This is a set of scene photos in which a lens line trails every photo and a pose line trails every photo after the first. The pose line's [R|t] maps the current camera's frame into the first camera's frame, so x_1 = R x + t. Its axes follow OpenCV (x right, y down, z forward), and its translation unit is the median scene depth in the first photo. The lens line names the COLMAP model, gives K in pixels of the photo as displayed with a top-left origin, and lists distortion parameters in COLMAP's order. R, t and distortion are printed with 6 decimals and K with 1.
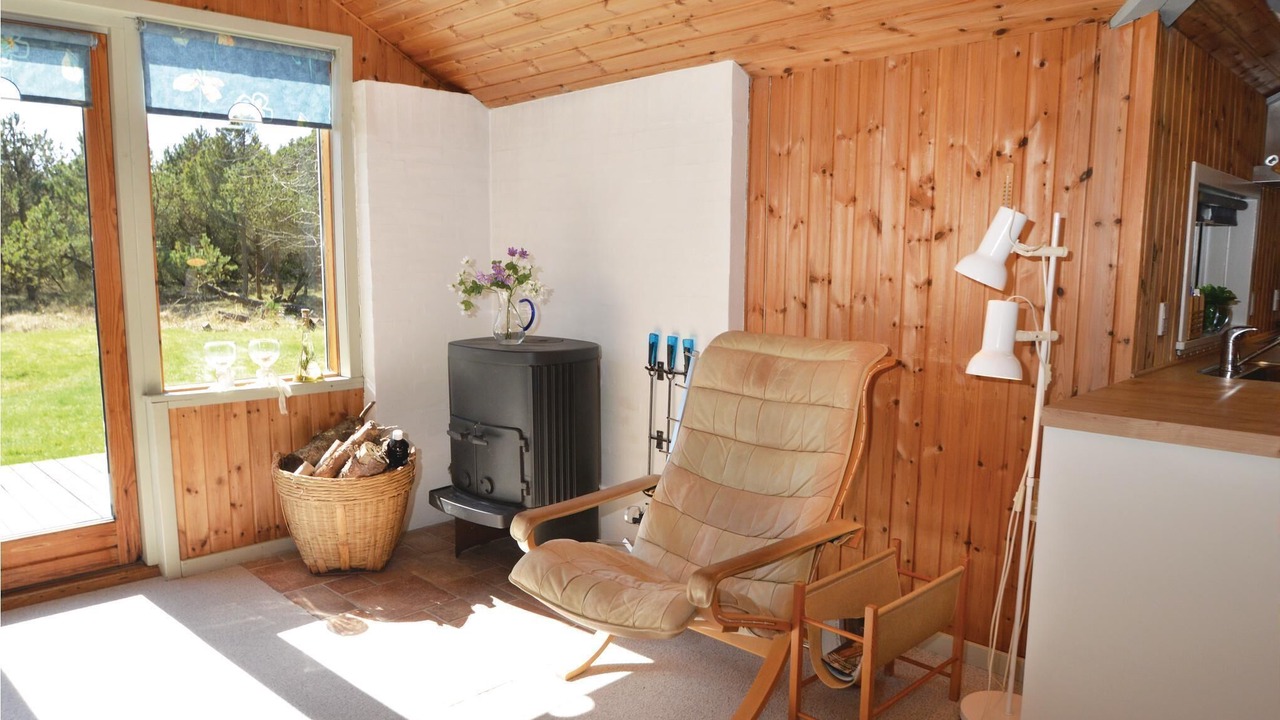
lens RADIAL K [[863.4, 0, 614.2], [0, 863.4, 374.9], [0, 0, 1]] dist [-0.021121, 0.000290]
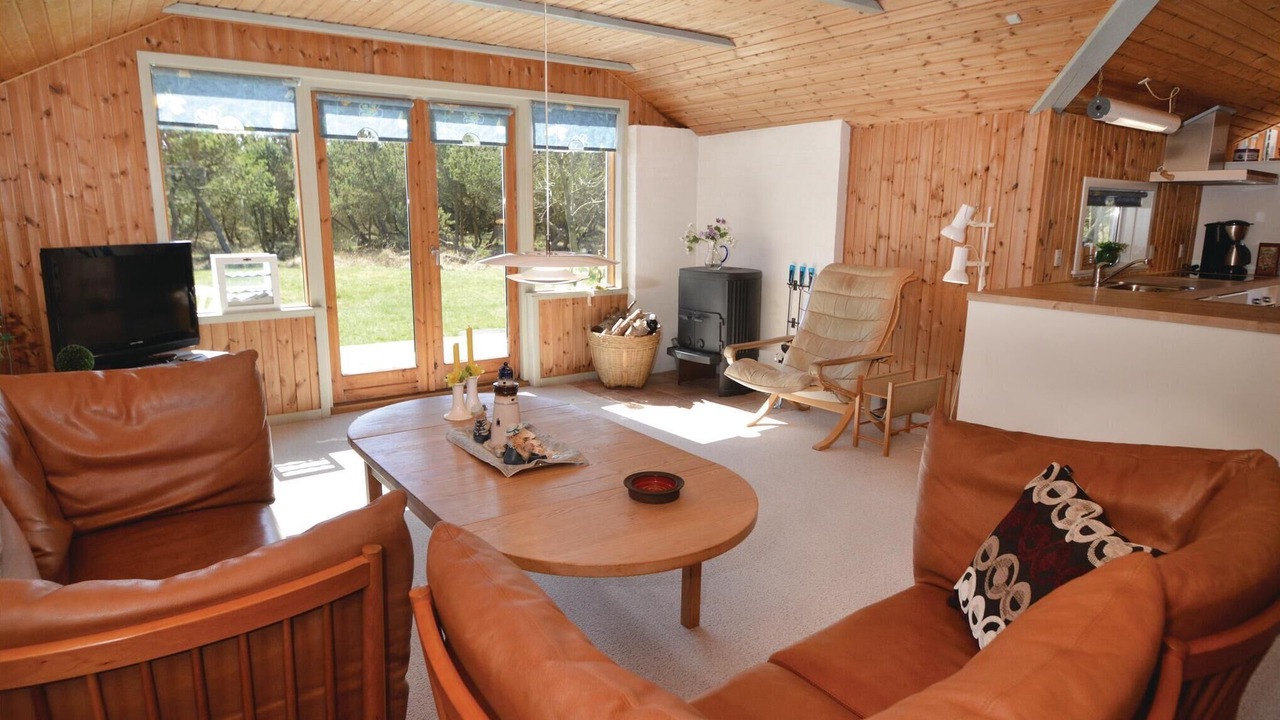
lens RADIAL K [[695.0, 0, 627.1], [0, 695.0, 356.5], [0, 0, 1]] dist [-0.015586, -0.000494]
pose [[0.986366, 0.034771, -0.160849, -0.062919], [-0.024232, 0.997457, 0.067025, 0.061739], [0.162771, -0.062213, 0.984701, -0.588463]]
